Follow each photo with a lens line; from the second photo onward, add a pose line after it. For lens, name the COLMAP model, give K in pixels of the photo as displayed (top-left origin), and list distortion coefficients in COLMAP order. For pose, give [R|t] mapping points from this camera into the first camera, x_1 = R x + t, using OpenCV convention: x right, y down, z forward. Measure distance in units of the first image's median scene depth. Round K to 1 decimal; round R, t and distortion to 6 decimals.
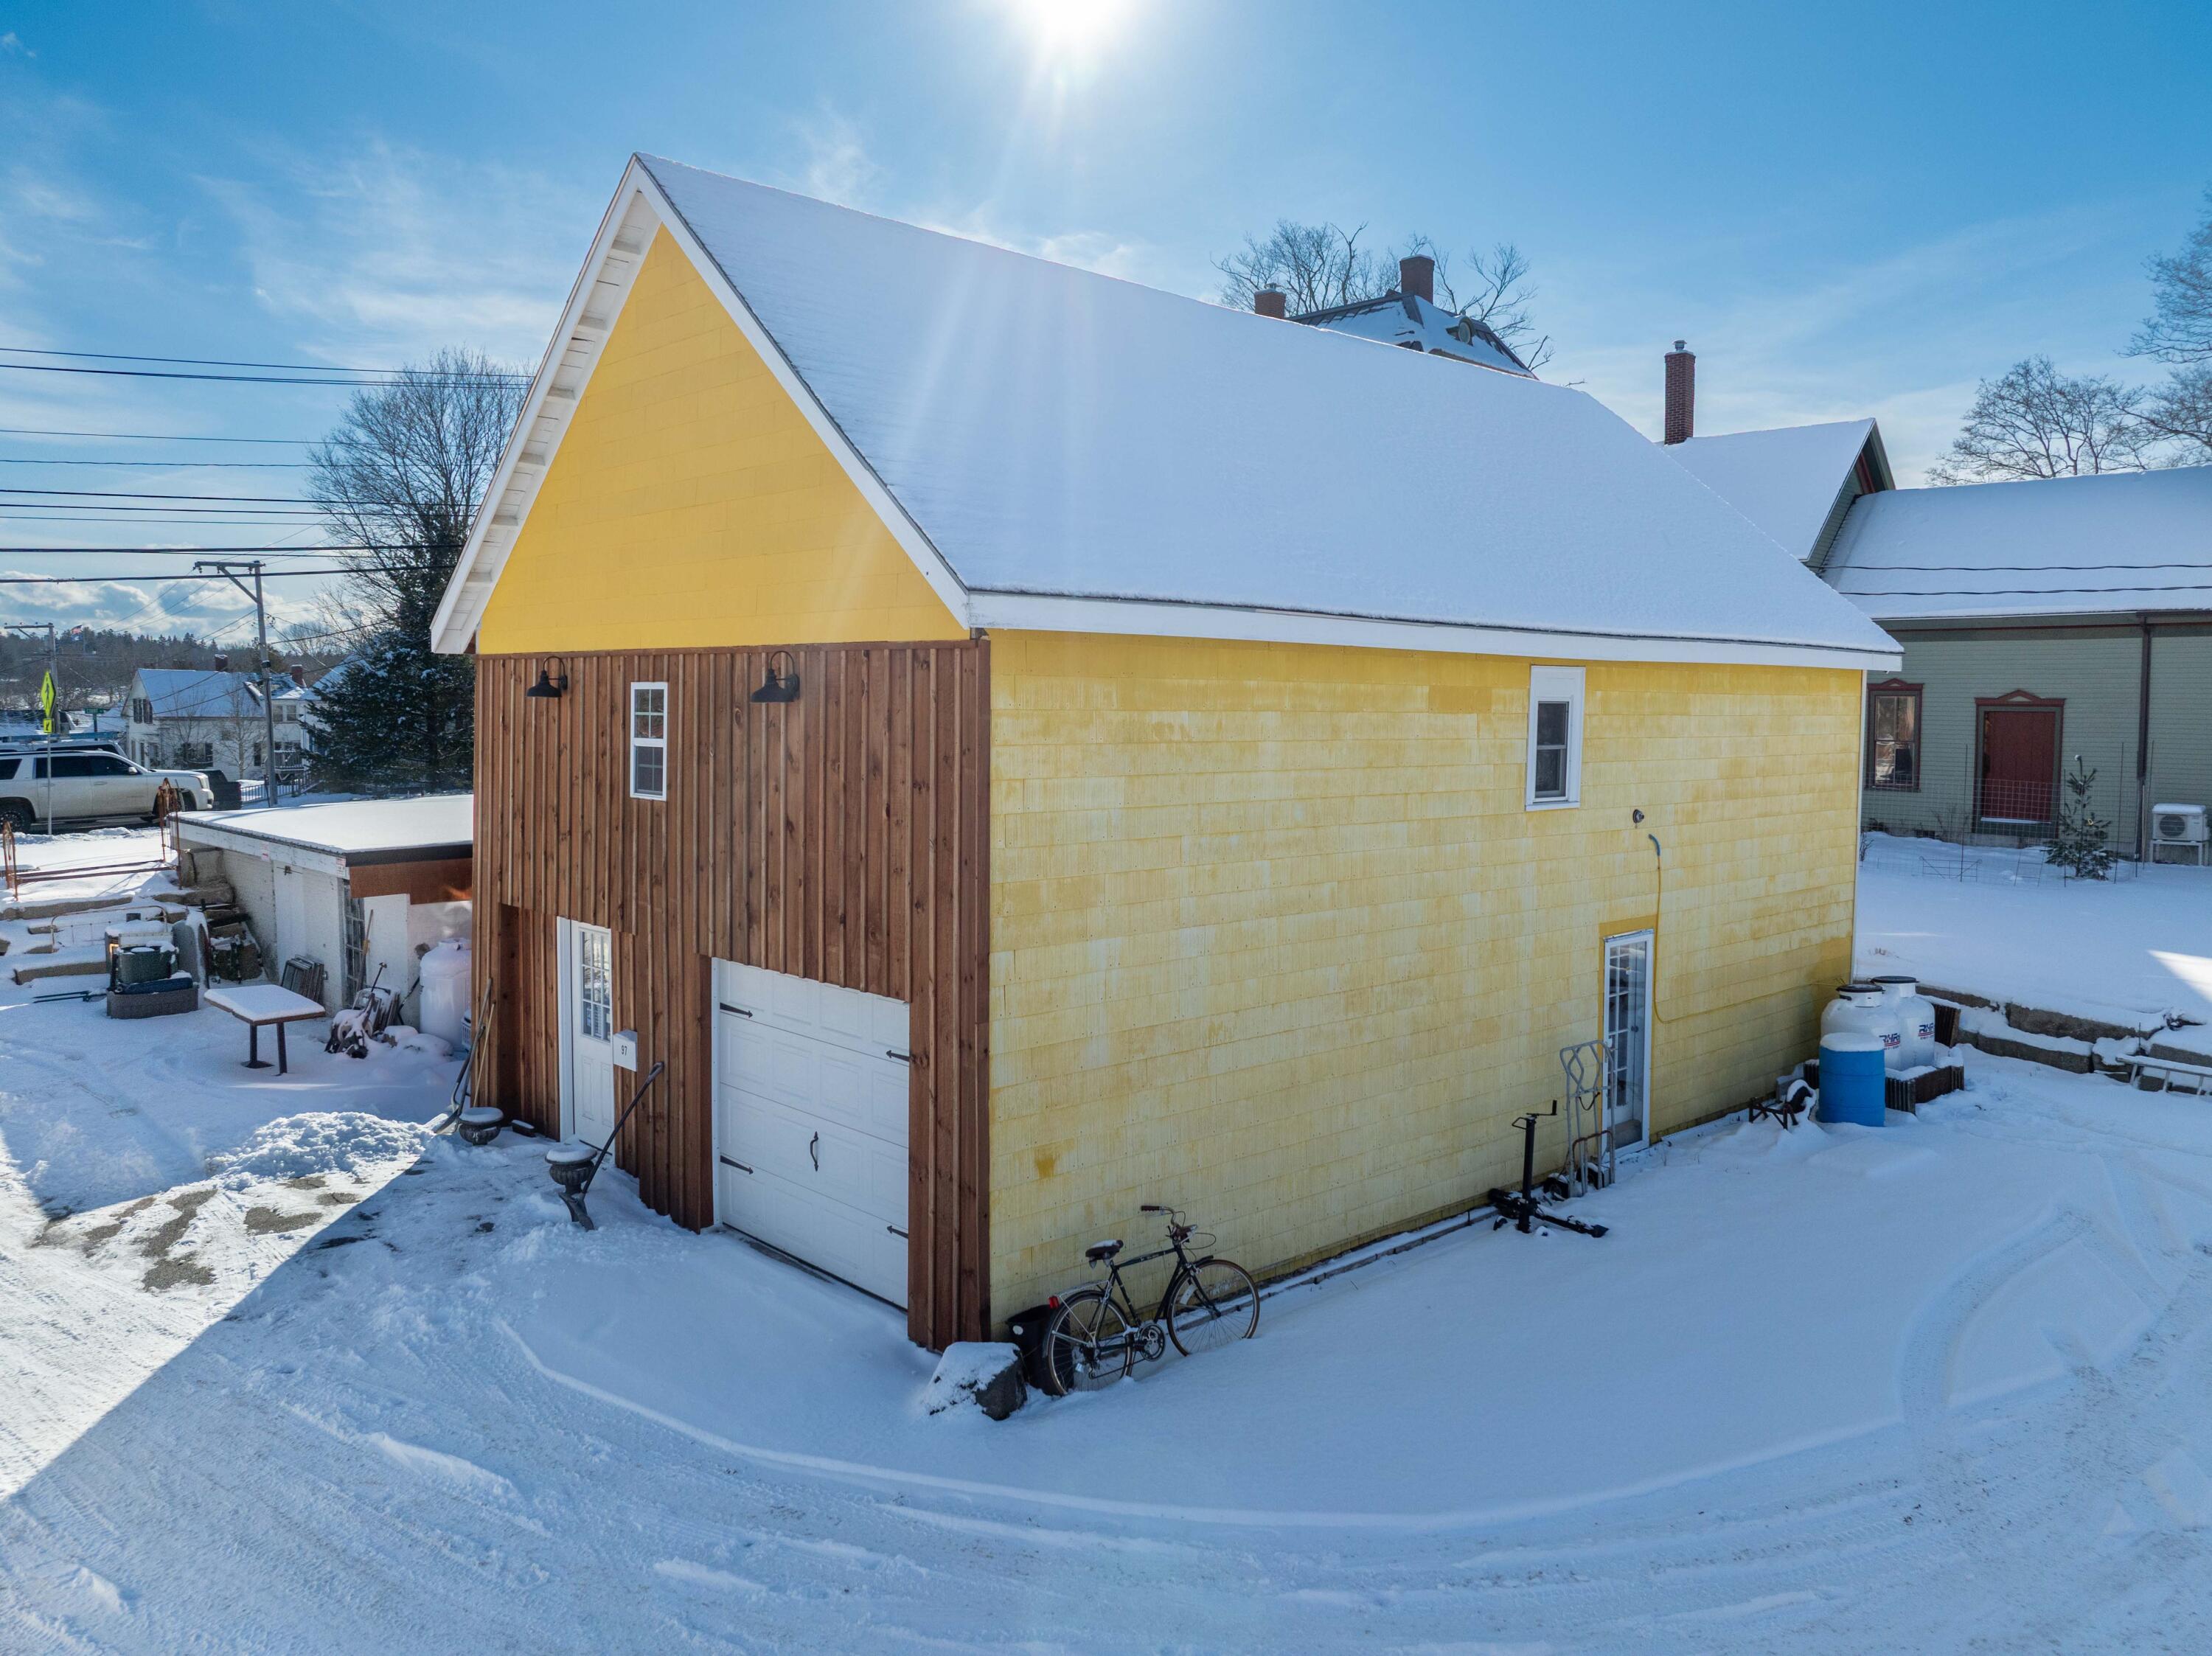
lens RADIAL K [[1623.0, 0, 1110.0], [0, 1623.0, 795.8], [0, 0, 1]] dist [-0.064747, 0.043157]
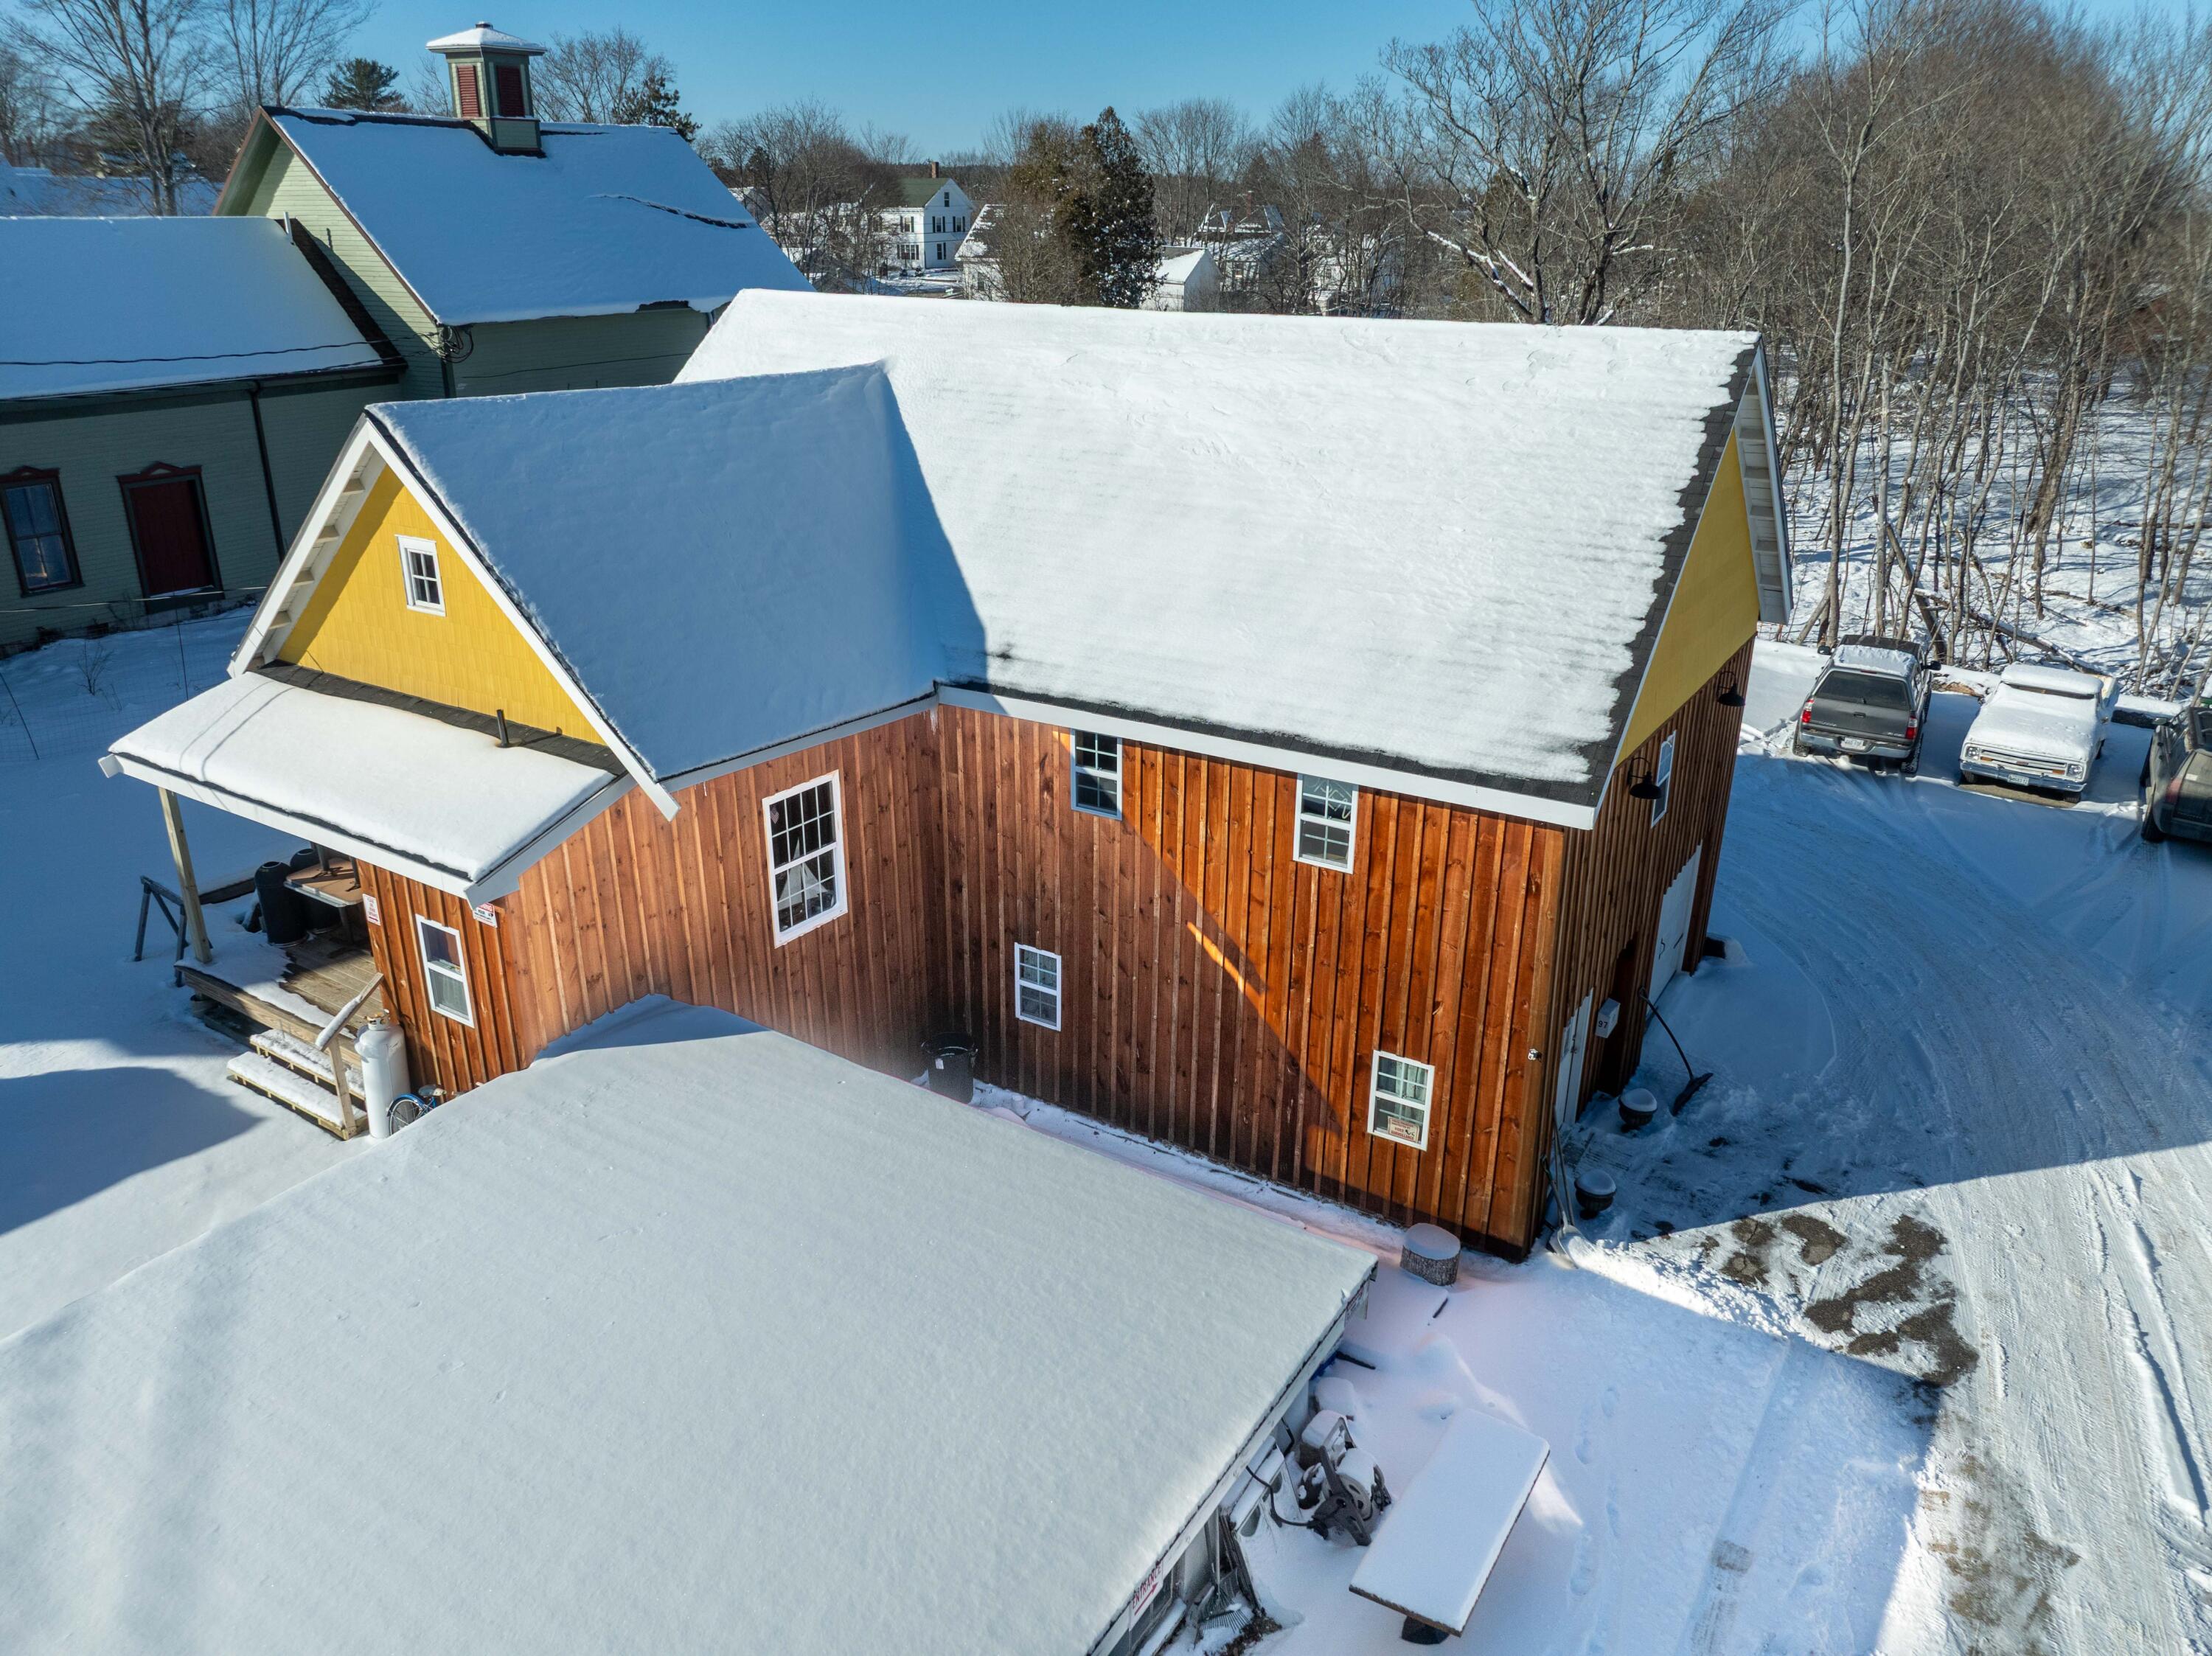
lens RADIAL K [[1552.8, 0, 1109.2], [0, 1552.8, 832.9], [0, 0, 1]] dist [-0.033713, 0.005133]
pose [[-0.252476, -0.367077, 0.895271, -1.353624], [0.047361, 0.919449, 0.390347, -0.521861], [-0.966443, 0.140954, -0.214754, 1.760769]]
